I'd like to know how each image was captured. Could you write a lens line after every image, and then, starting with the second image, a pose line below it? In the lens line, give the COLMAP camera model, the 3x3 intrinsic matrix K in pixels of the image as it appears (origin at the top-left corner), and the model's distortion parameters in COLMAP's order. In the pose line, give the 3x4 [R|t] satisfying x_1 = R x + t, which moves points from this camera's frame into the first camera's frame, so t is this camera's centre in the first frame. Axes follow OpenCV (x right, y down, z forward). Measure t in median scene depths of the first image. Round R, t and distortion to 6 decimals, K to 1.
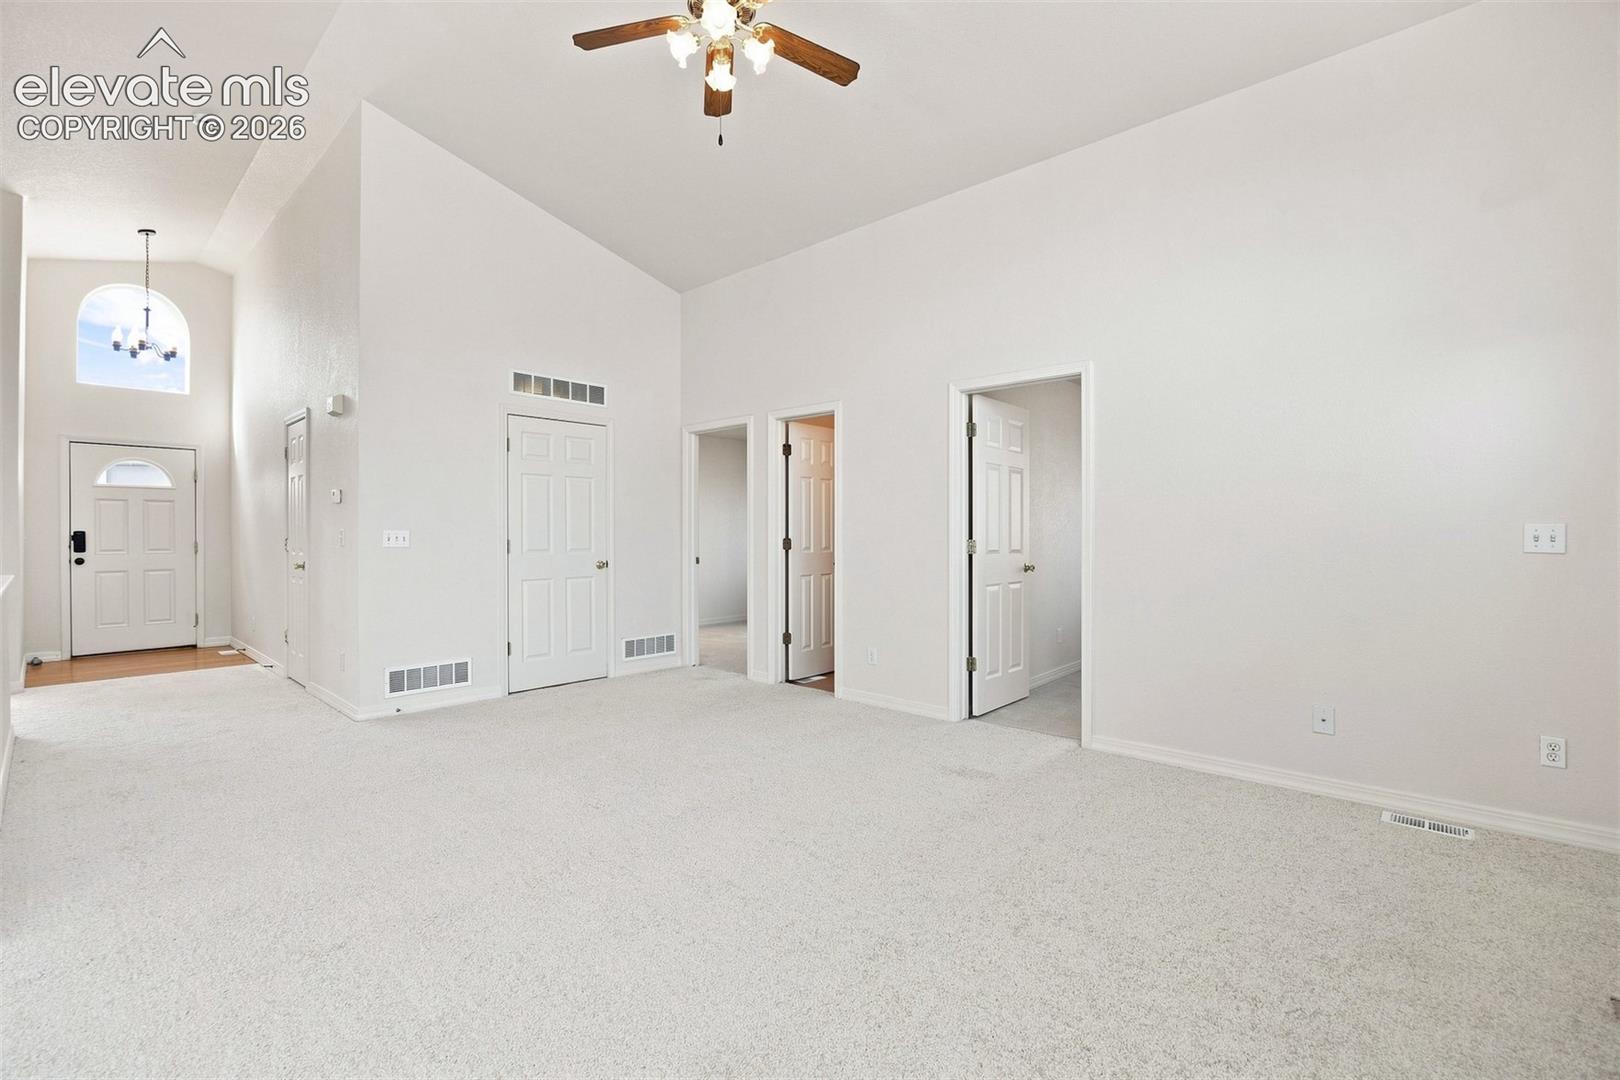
lens RADIAL K [[713.9, 0, 826.8], [0, 713.9, 513.2], [0, 0, 1]] dist [-0.016241, 0.001959]
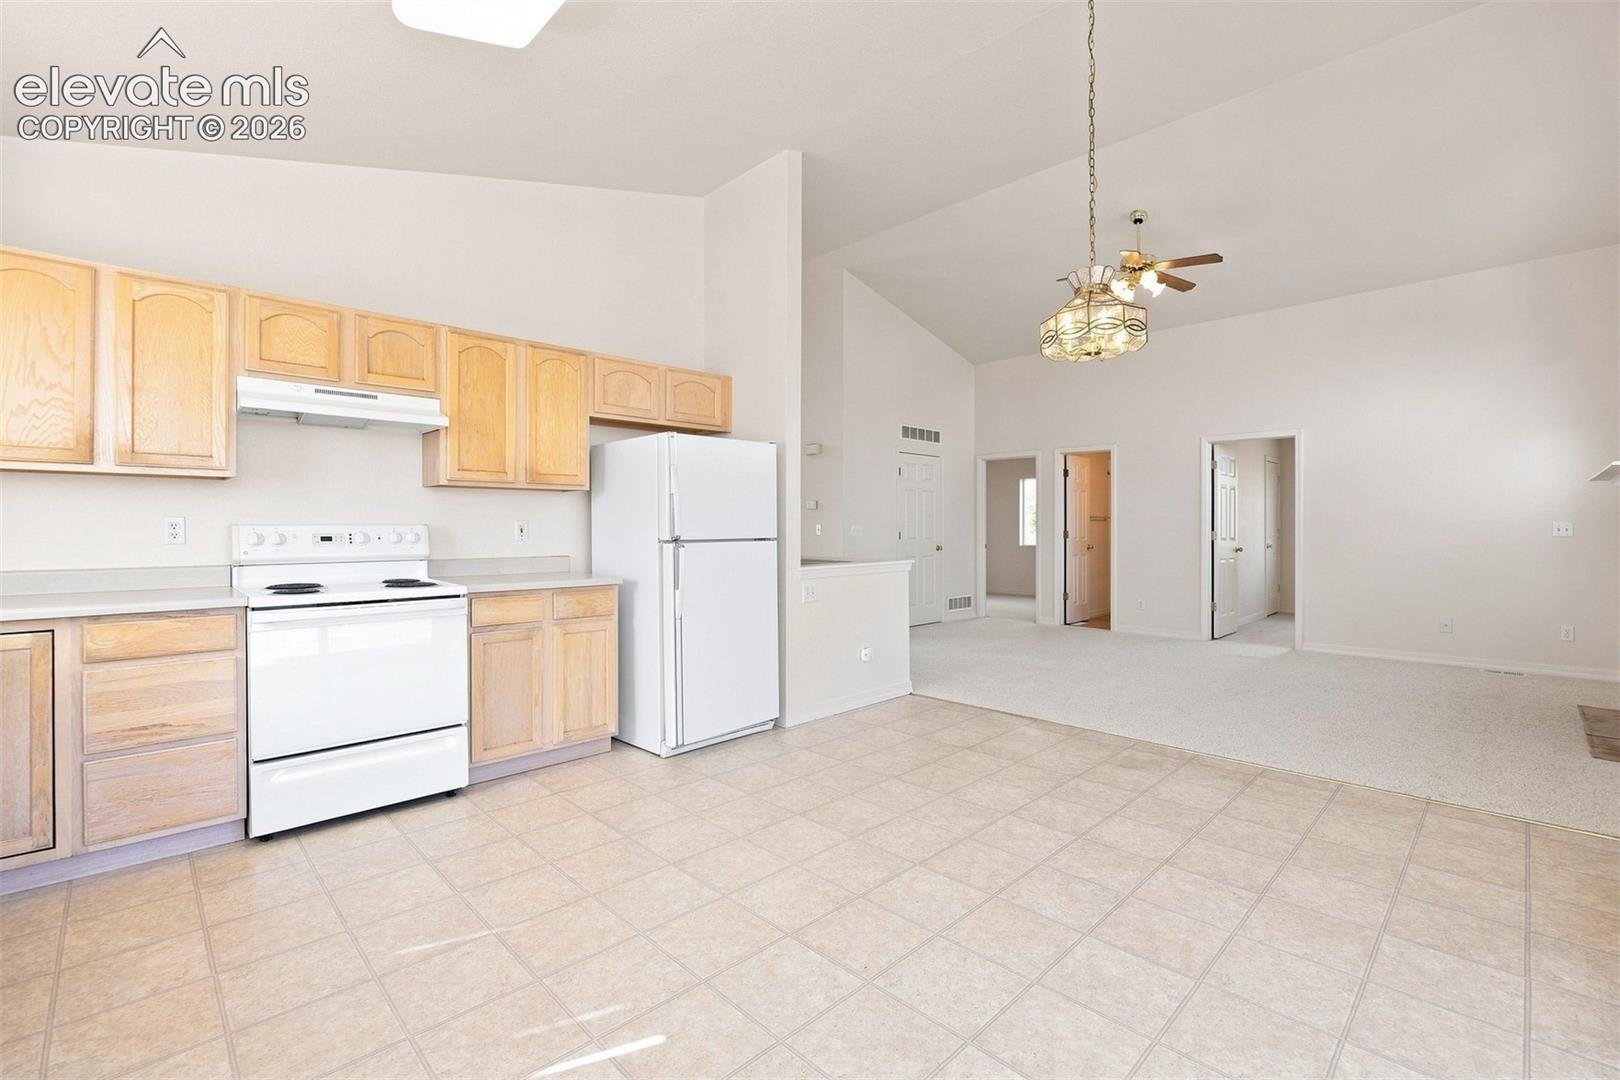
lens RADIAL K [[713.9, 0, 827.9], [0, 713.9, 506.1], [0, 0, 1]] dist [-0.016241, 0.001959]
pose [[0.998588, 0.000687, -0.053125, -0.527750], [-0.001018, 0.999980, -0.006205, -0.008778], [0.053119, 0.006251, 0.998569, -0.607277]]
